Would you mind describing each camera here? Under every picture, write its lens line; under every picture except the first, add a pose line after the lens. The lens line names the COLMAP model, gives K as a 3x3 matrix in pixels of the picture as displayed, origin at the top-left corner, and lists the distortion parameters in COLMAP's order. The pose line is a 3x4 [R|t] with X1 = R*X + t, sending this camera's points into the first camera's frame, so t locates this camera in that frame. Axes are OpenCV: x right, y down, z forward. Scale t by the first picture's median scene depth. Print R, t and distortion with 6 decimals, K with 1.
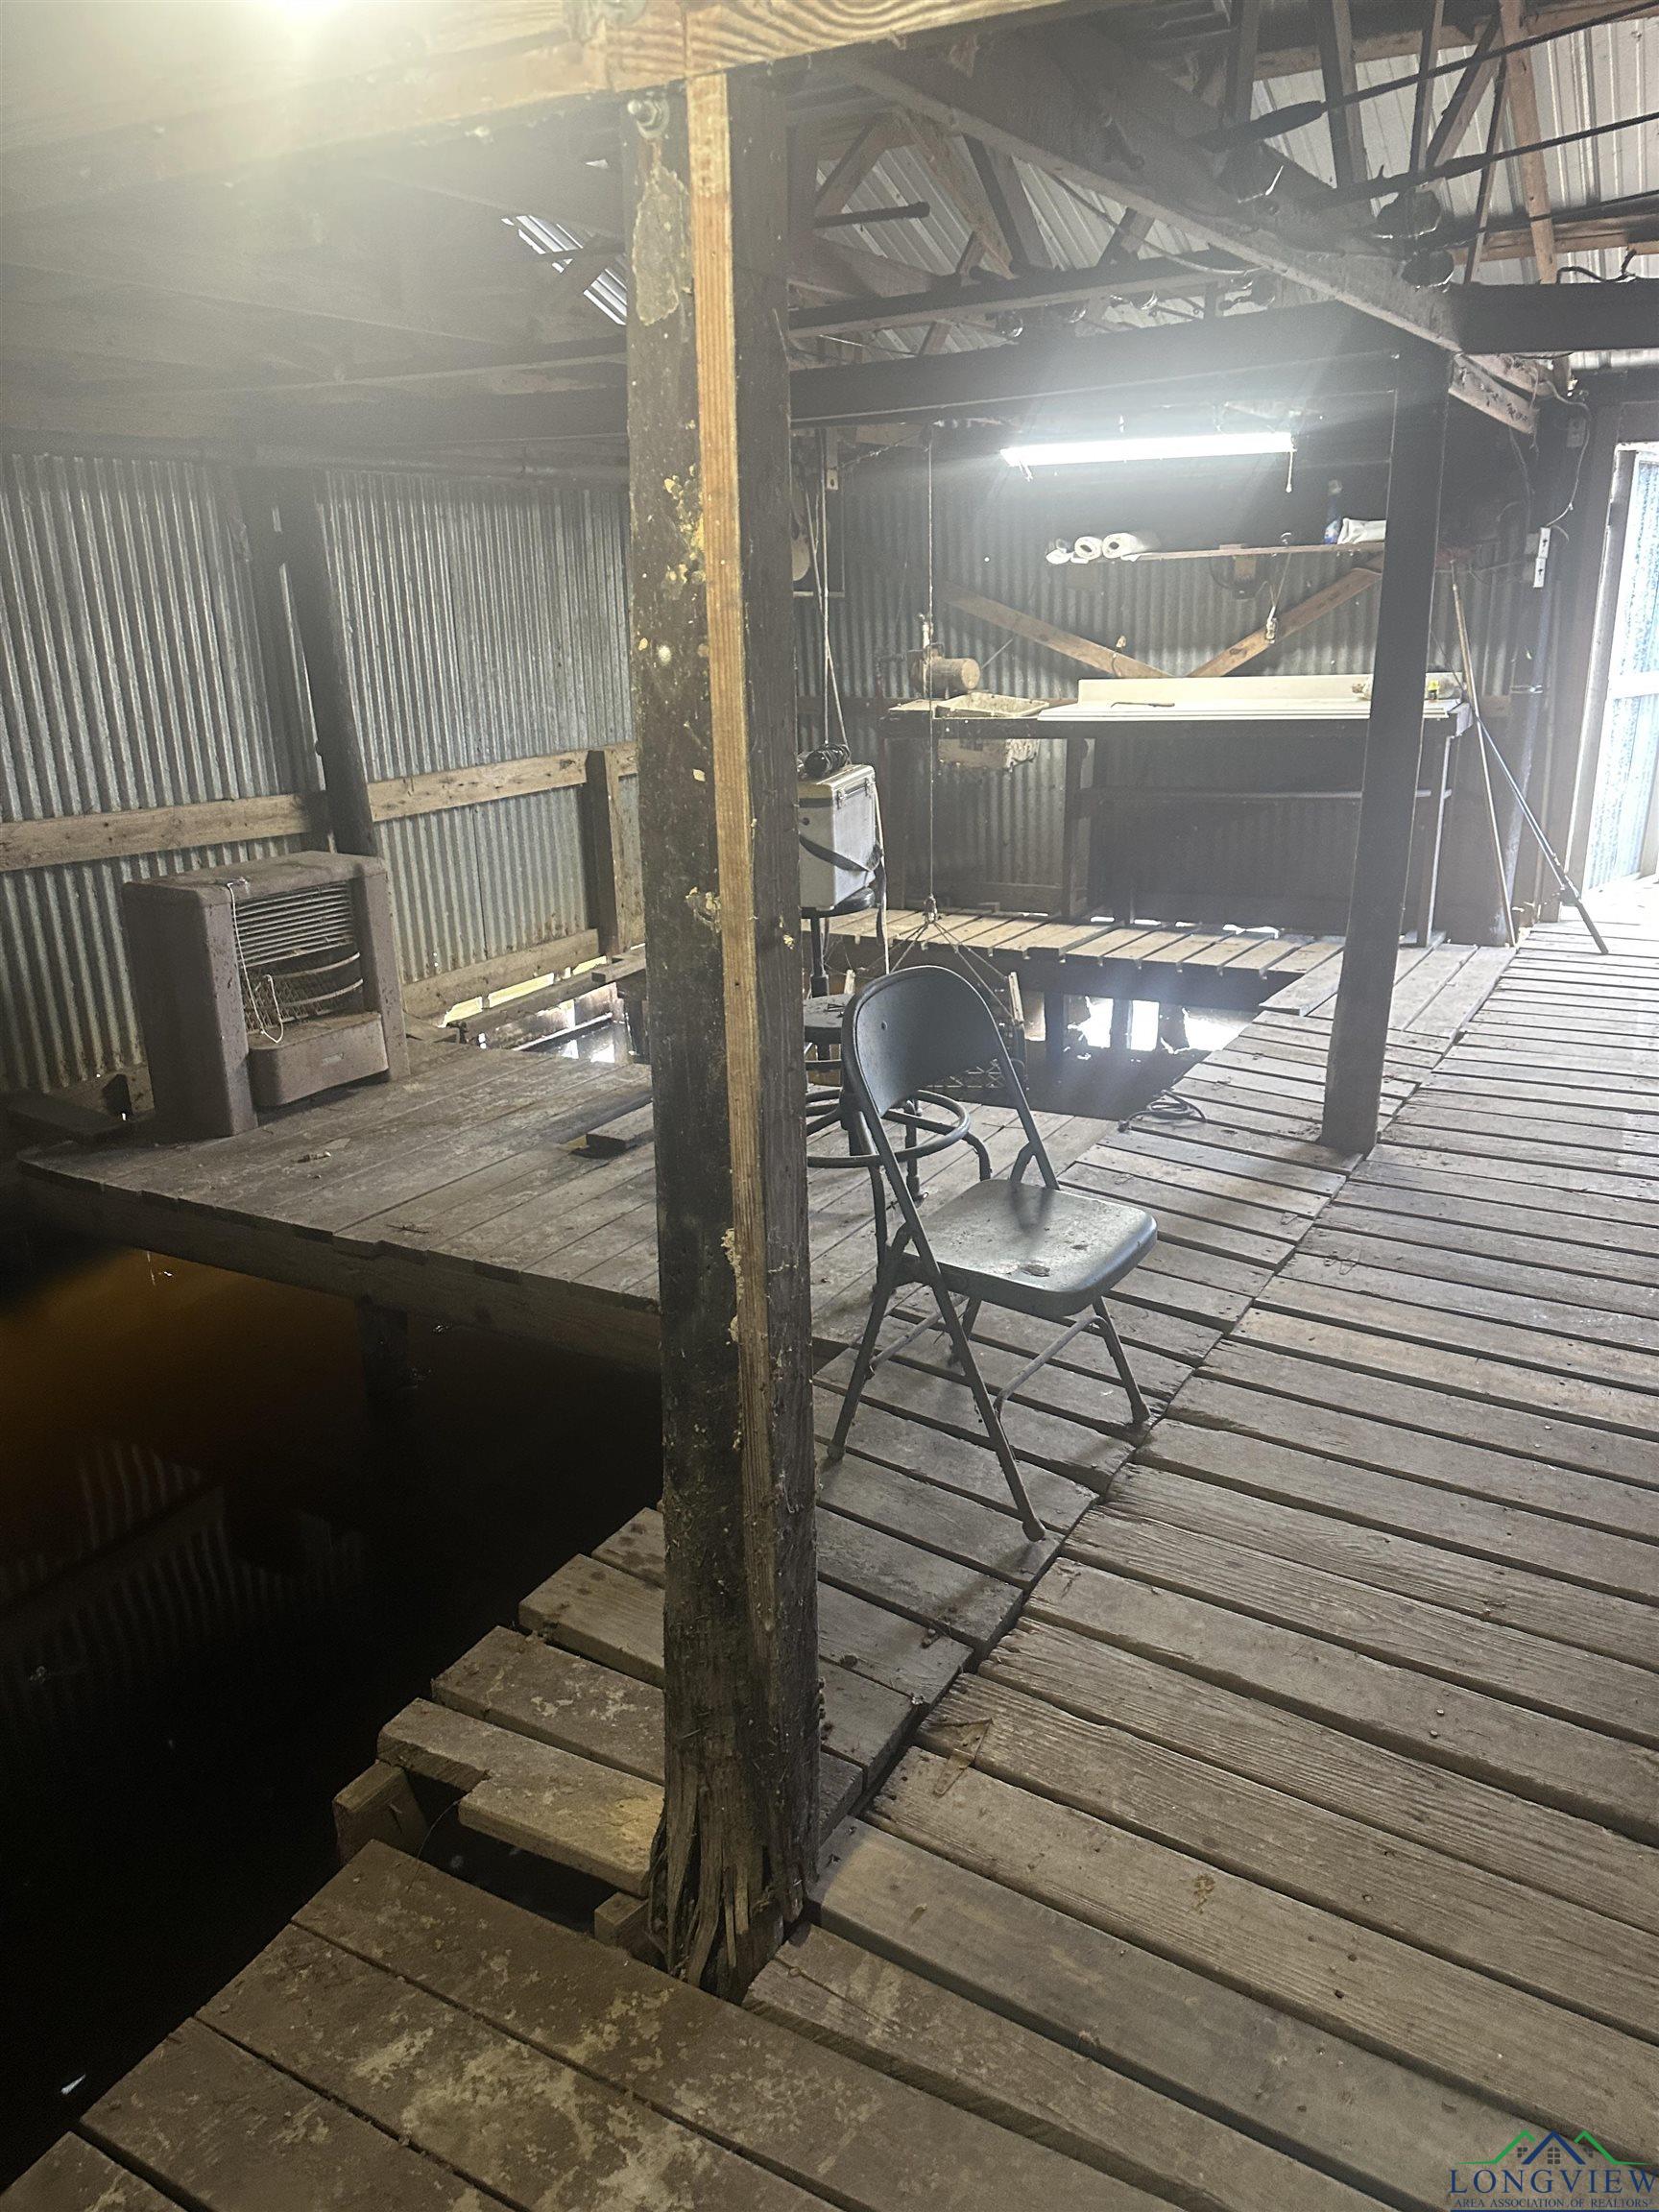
lens RADIAL K [[1524.8, 0, 829.5], [0, 1524.8, 1106.0], [0, 0, 1]] dist [0.093361, -0.119227]
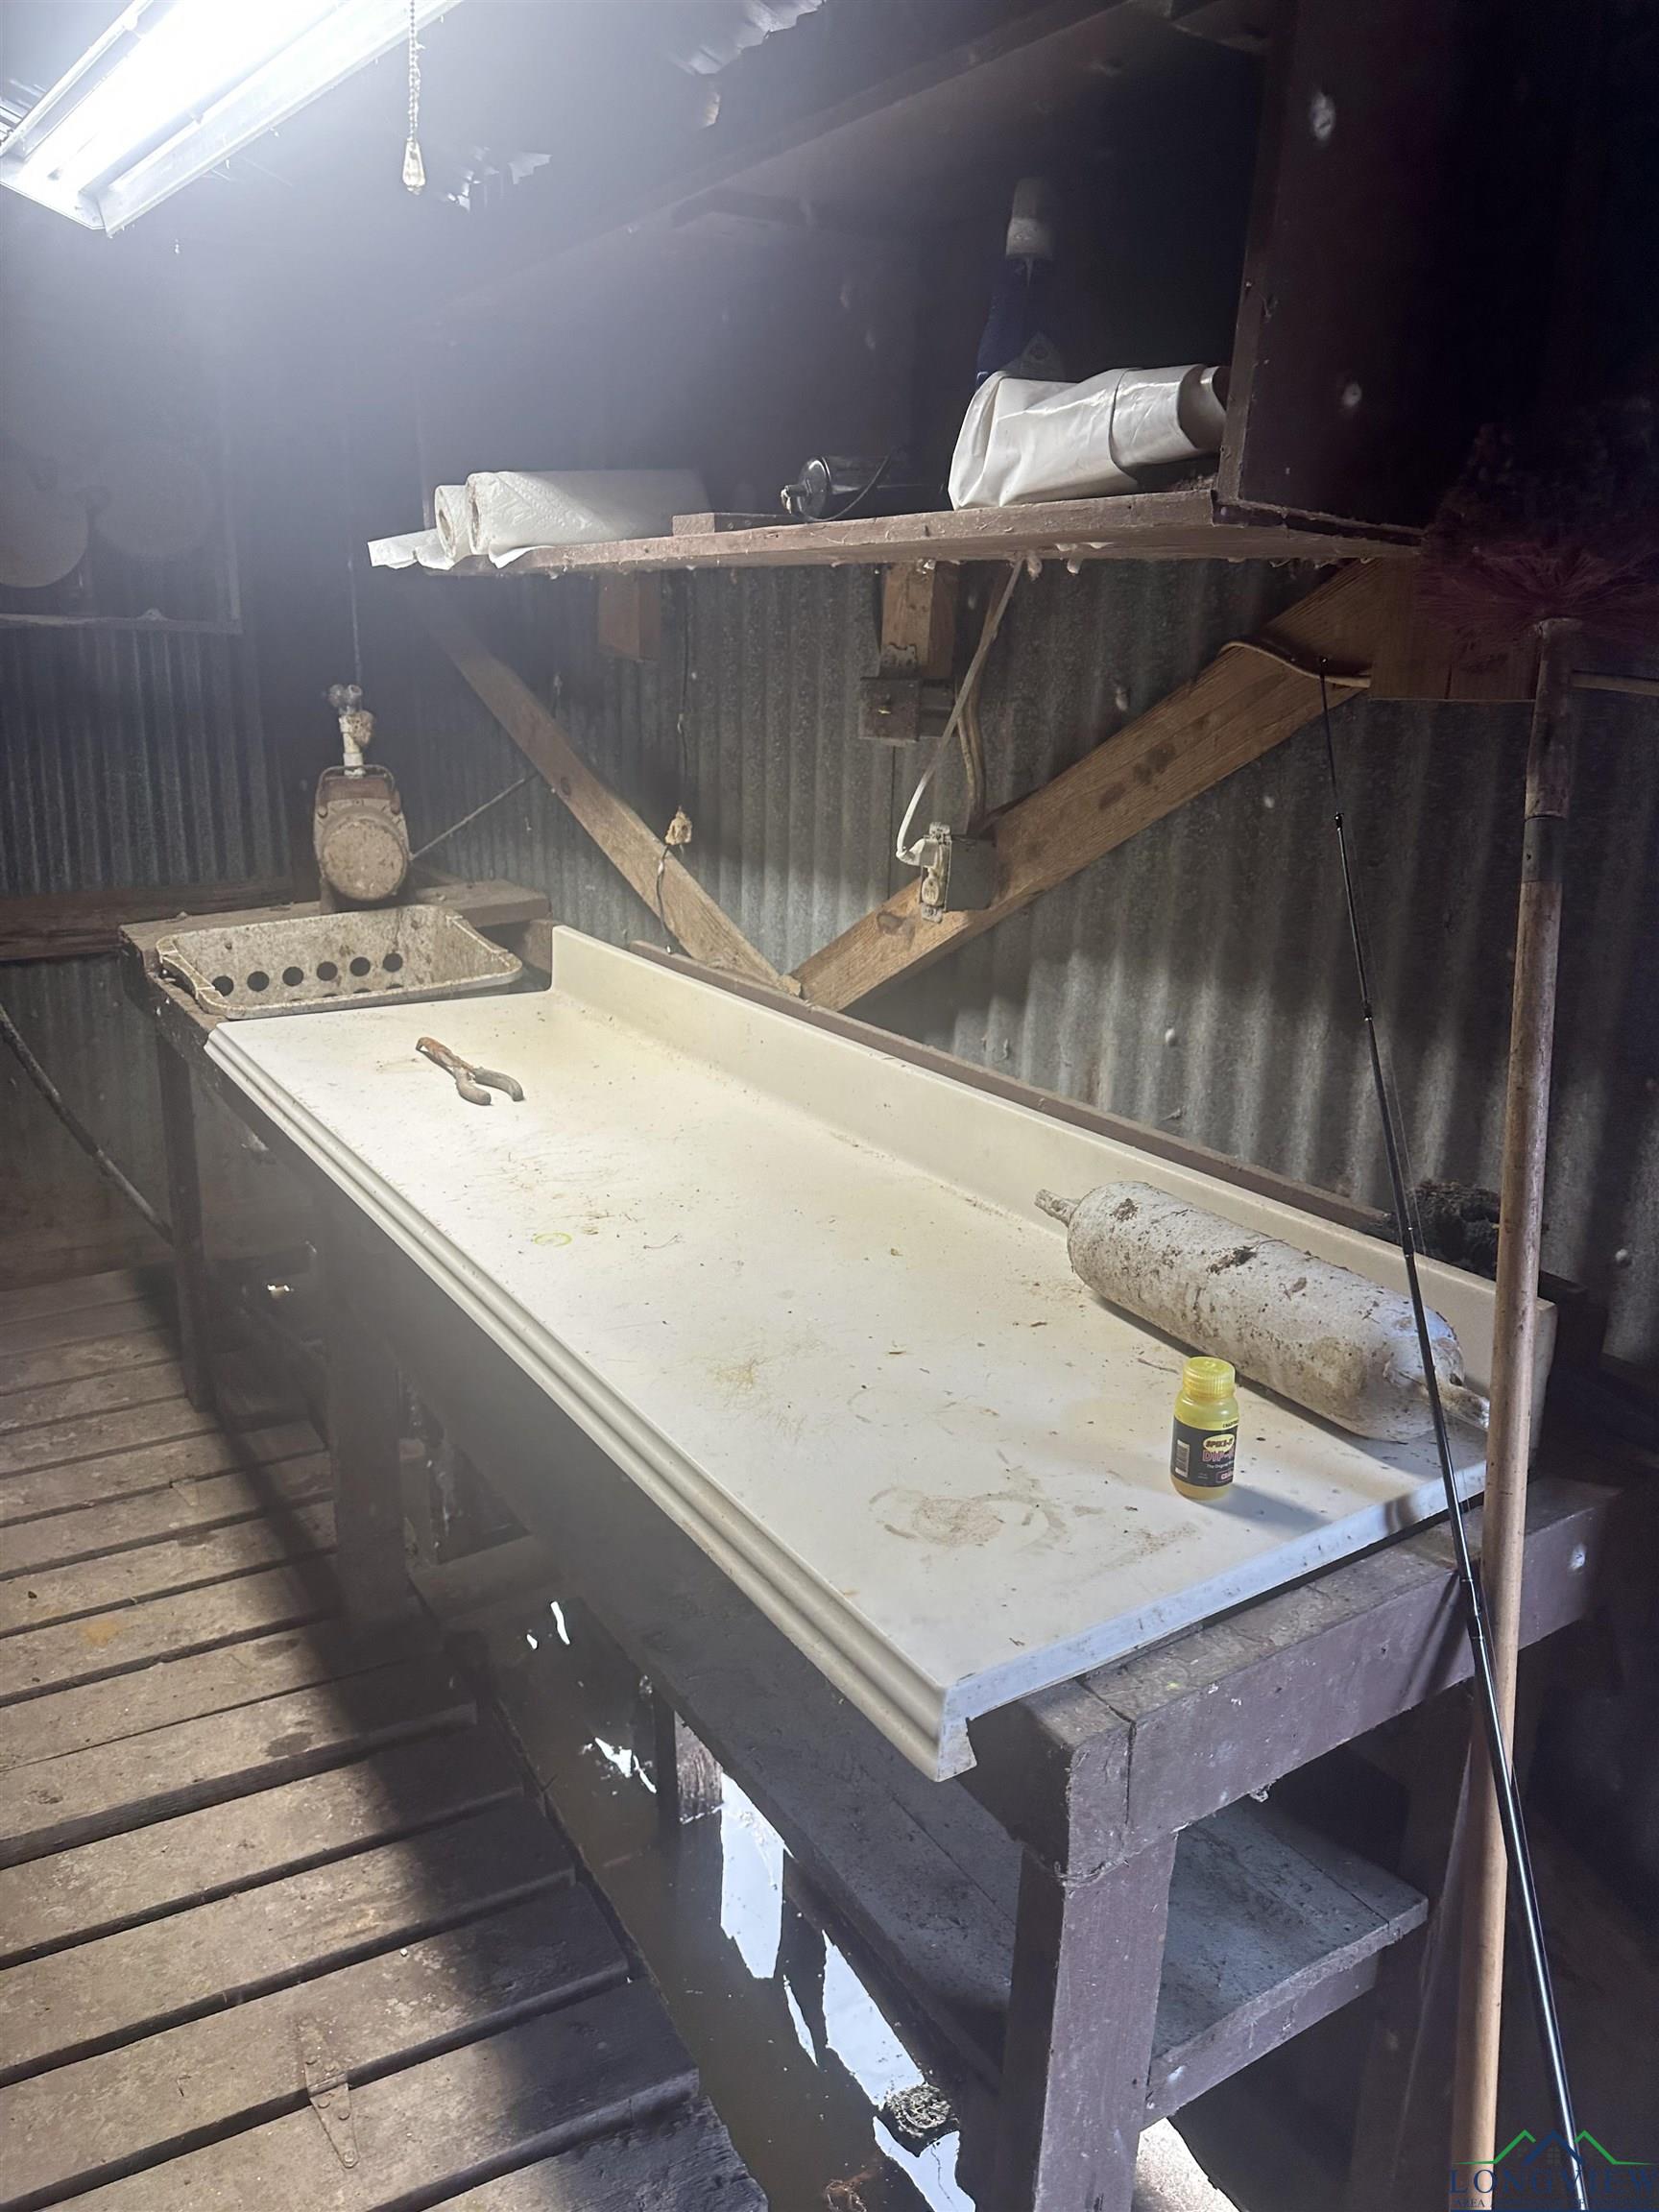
lens RADIAL K [[1524.8, 0, 829.5], [0, 1524.8, 1106.0], [0, 0, 1]] dist [0.093361, -0.119227]
pose [[0.903630, 0.152558, -0.400224, 0.605267], [-0.142654, 0.988264, 0.054622, -0.460987], [0.403860, 0.007735, 0.914788, 1.263175]]
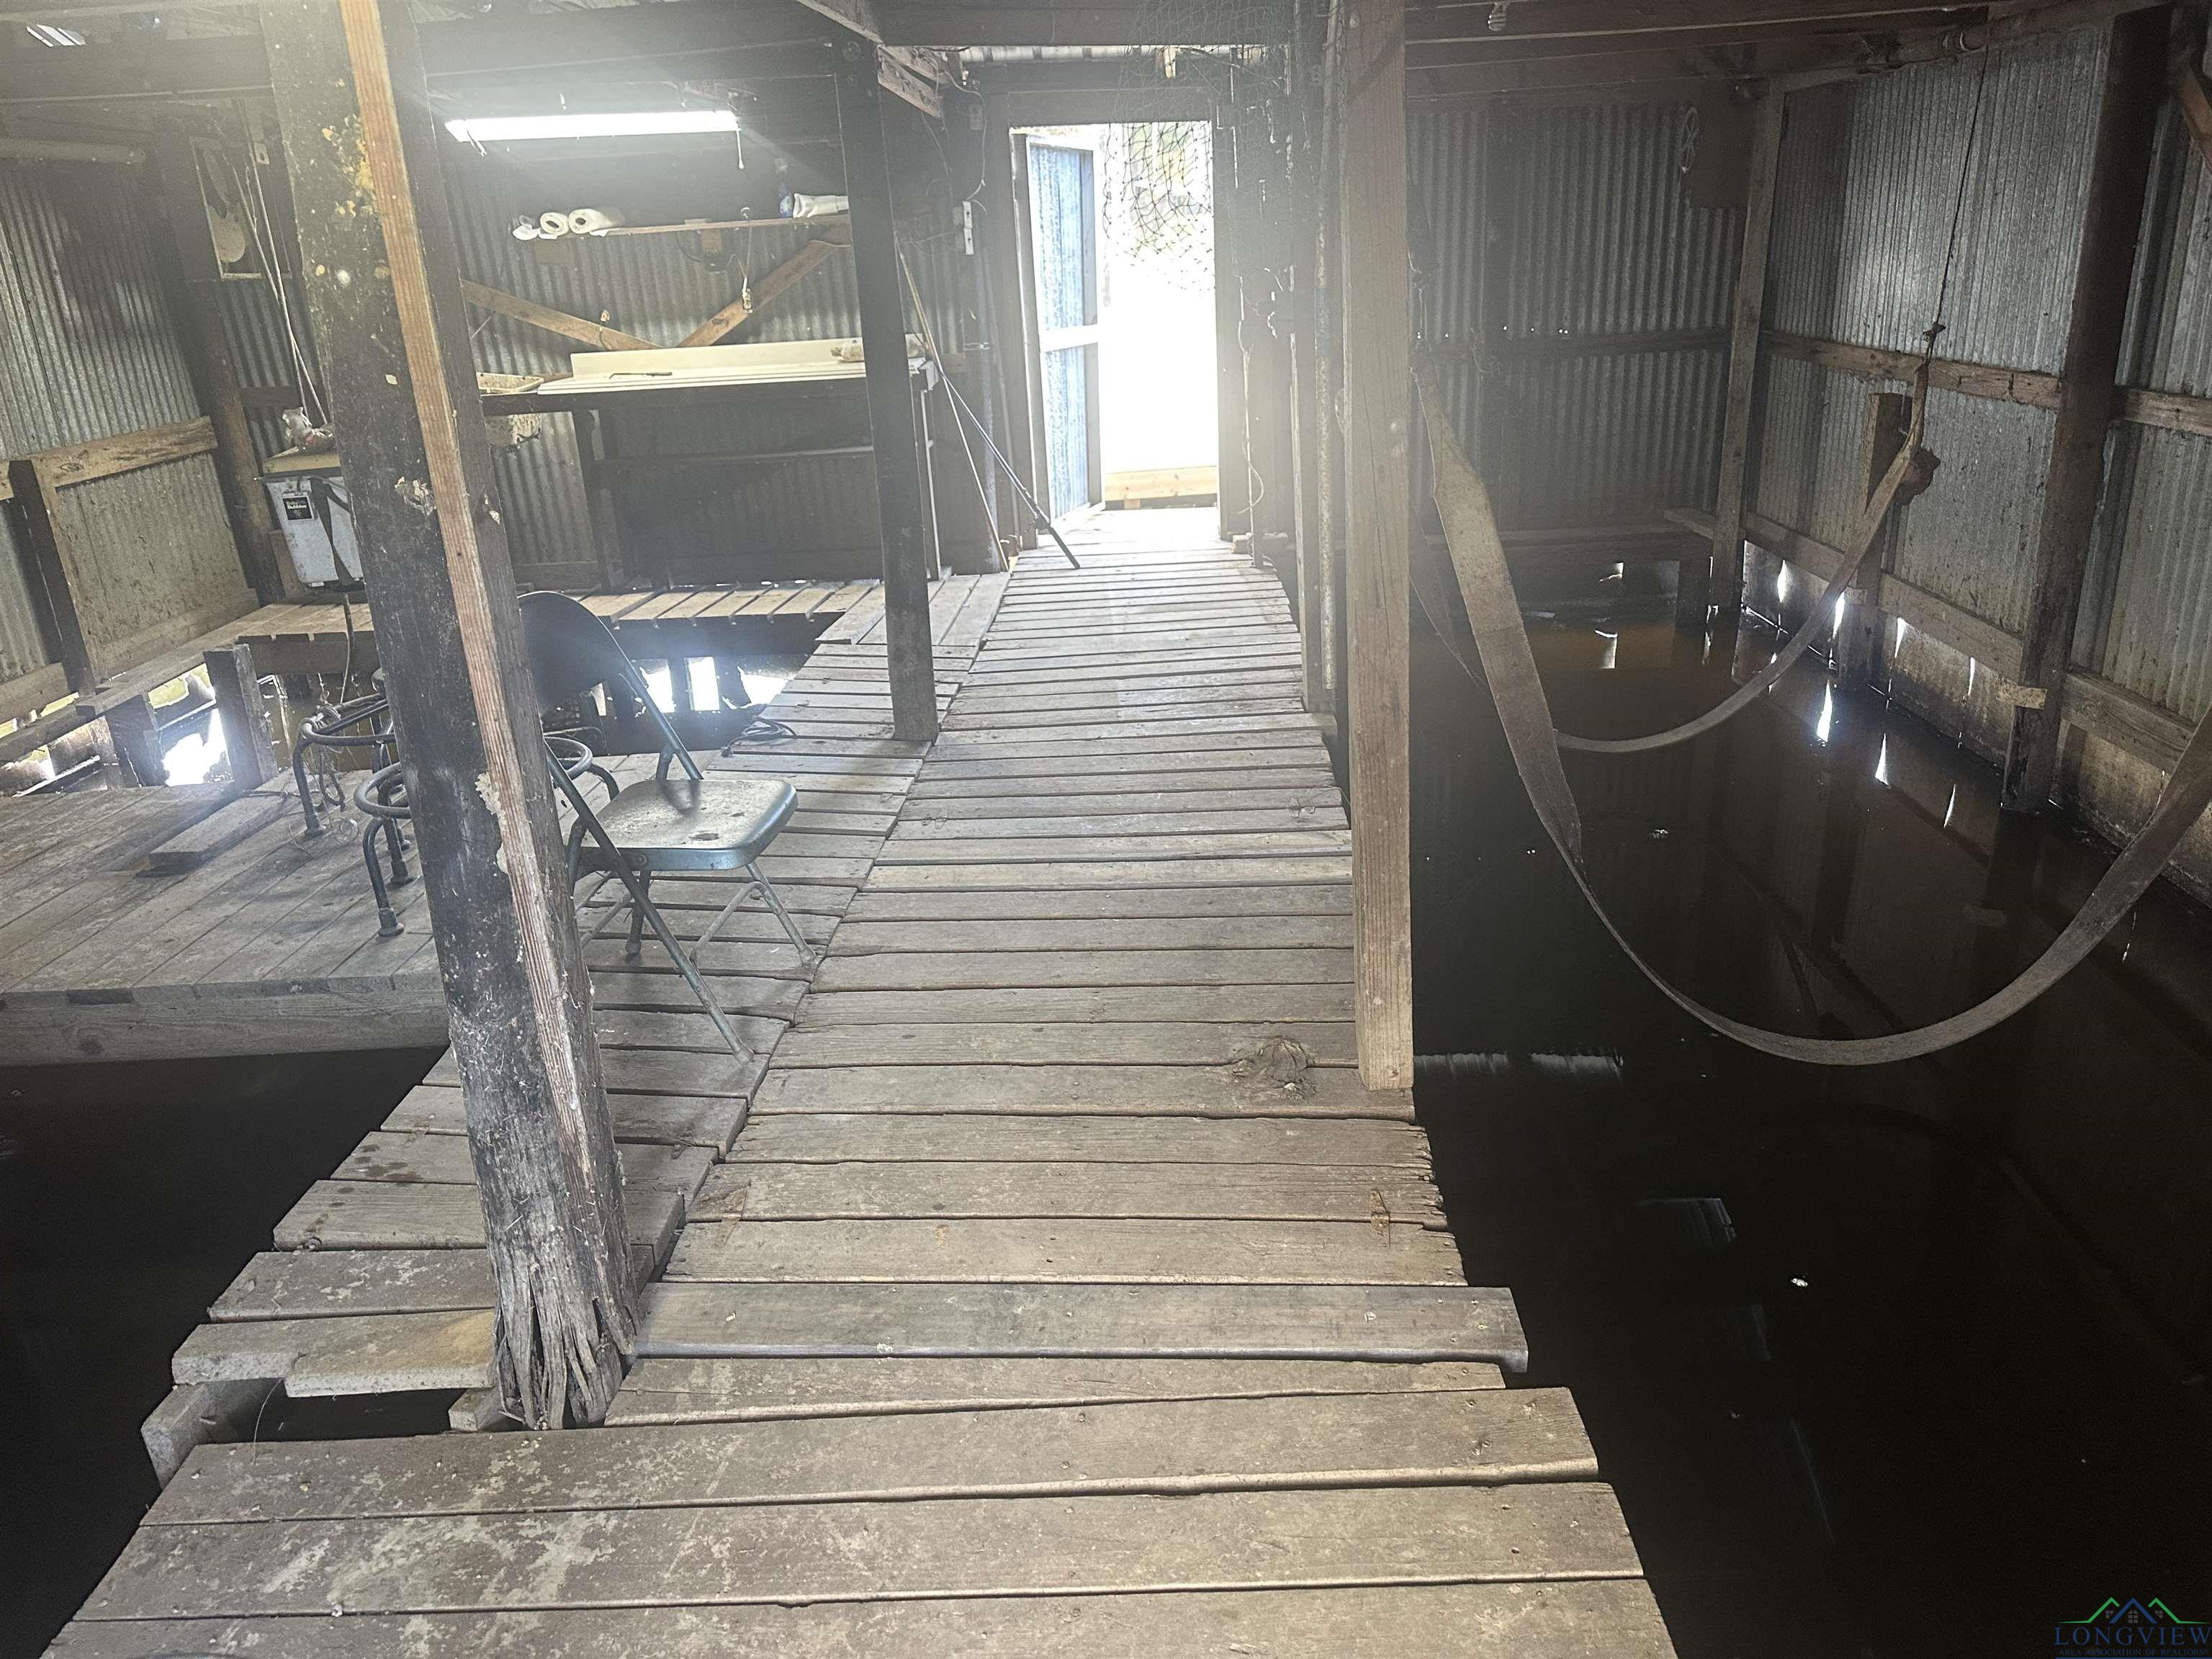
lens RADIAL K [[1524.8, 0, 1106.0], [0, 1524.8, 829.5], [0, 0, 1]] dist [0.093361, -0.119227]
pose [[0.877967, -0.187665, 0.440405, -0.056624], [0.177819, 0.981983, 0.063951, 0.043094], [-0.444472, 0.022166, 0.895519, -0.091393]]
